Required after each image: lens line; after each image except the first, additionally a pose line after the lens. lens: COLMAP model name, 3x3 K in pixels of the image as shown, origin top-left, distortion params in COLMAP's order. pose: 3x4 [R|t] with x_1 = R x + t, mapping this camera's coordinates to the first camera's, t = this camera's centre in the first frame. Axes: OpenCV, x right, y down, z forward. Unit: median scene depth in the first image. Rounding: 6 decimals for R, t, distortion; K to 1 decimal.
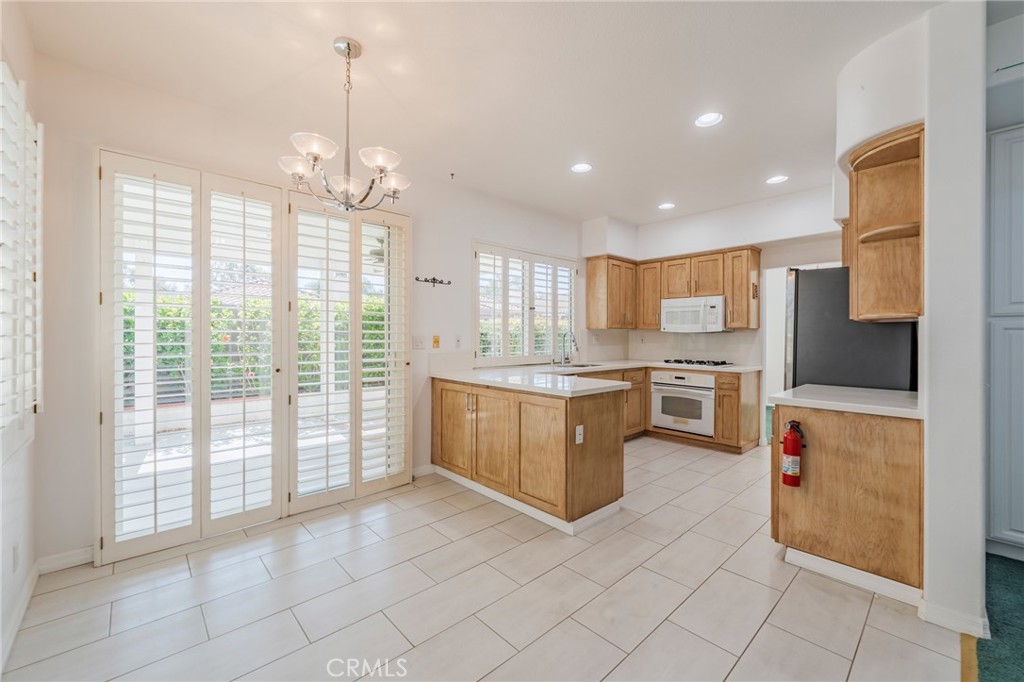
lens RADIAL K [[417.0, 0, 511.4], [0, 417.0, 338.4], [0, 0, 1]] dist [-0.001452, -0.000564]
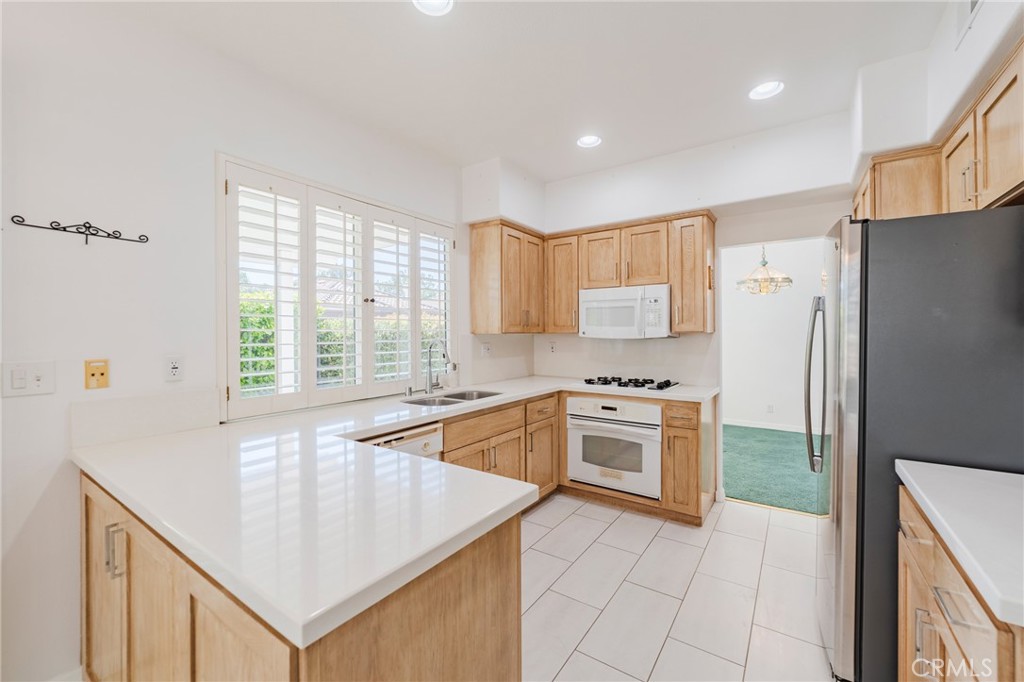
lens RADIAL K [[417.0, 0, 511.3], [0, 417.0, 336.2], [0, 0, 1]] dist [-0.001452, -0.000564]
pose [[0.976302, -0.009400, 0.216207, 0.110556], [0.009069, 0.999956, 0.002519, -0.021790], [-0.216221, -0.000498, 0.976344, 0.384651]]
